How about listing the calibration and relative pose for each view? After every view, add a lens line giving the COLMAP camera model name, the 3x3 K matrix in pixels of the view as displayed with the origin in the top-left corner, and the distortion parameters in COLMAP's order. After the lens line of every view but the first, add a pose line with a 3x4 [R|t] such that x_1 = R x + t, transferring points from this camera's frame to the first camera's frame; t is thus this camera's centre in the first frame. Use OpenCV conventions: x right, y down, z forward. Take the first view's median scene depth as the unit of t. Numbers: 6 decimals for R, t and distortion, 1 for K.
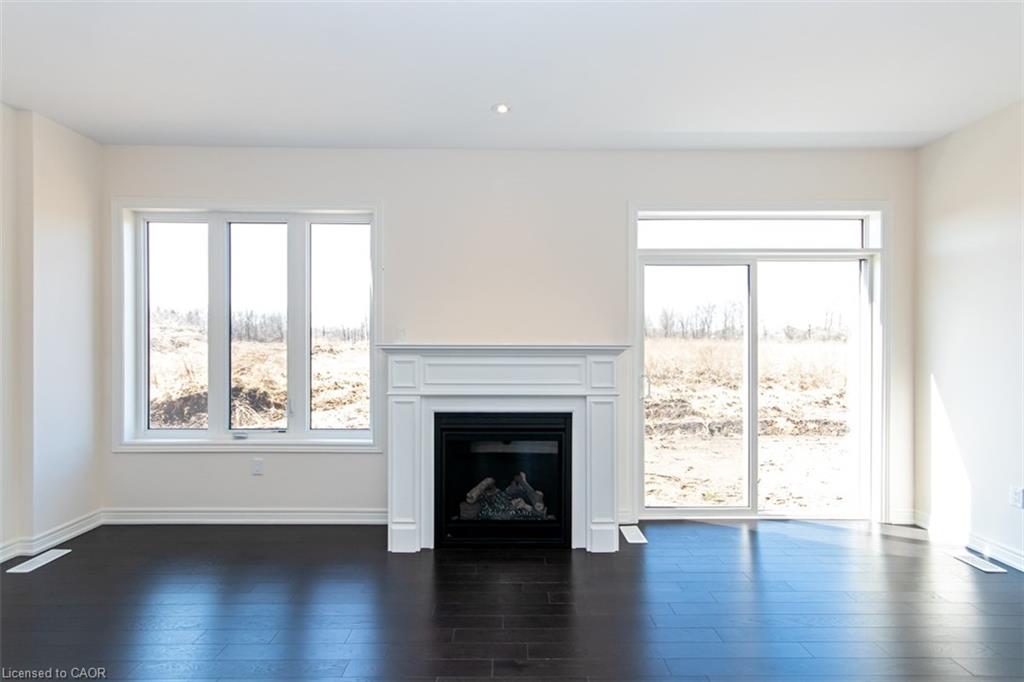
lens RADIAL K [[483.2, 0, 509.5], [0, 483.2, 346.3], [0, 0, 1]] dist [0.006853, 0.000427]
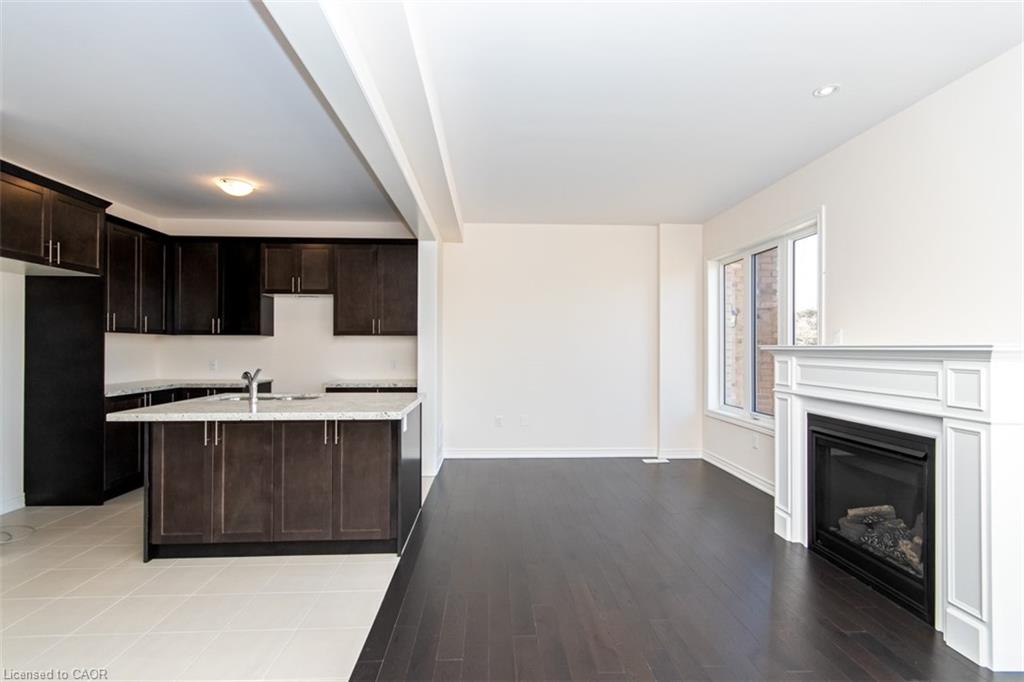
lens RADIAL K [[479.1, 0, 509.3], [0, 479.1, 345.0], [0, 0, 1]] dist [0.004598, 0.000114]
pose [[0.035508, -0.007734, -0.999339, 0.808149], [-0.007179, 0.999942, -0.007994, 0.007387], [0.999344, 0.007458, 0.035450, 0.333271]]
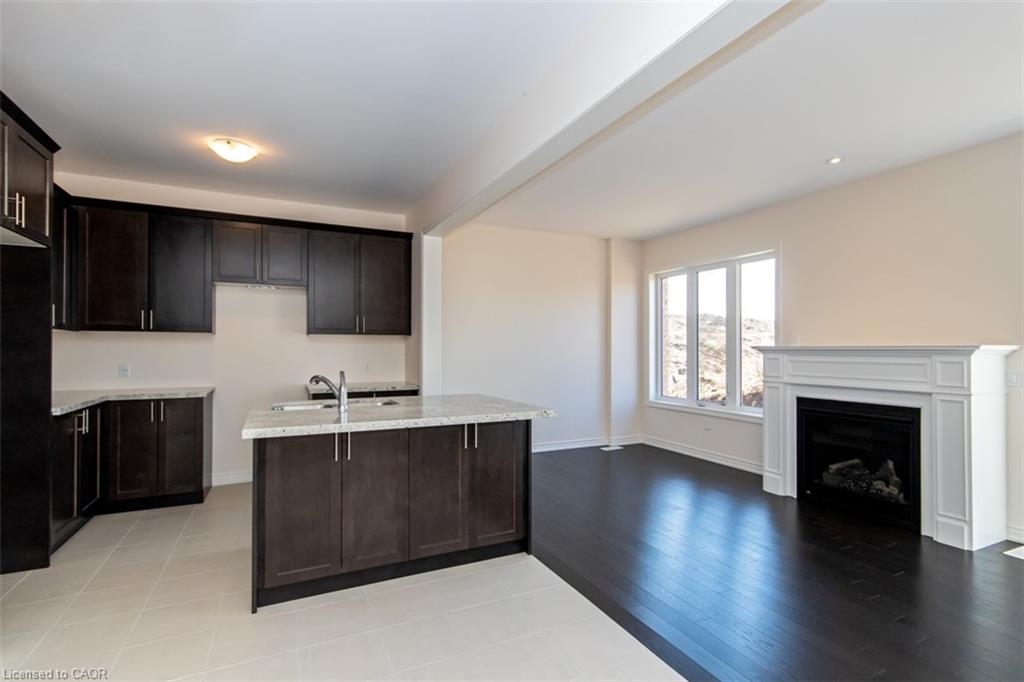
lens RADIAL K [[483.2, 0, 509.5], [0, 483.2, 346.3], [0, 0, 1]] dist [0.006853, 0.000427]
pose [[0.423911, -0.006798, -0.905678, 0.710507], [-0.005581, 0.999933, -0.010117, 0.014526], [0.905687, 0.009343, 0.423844, -0.287663]]
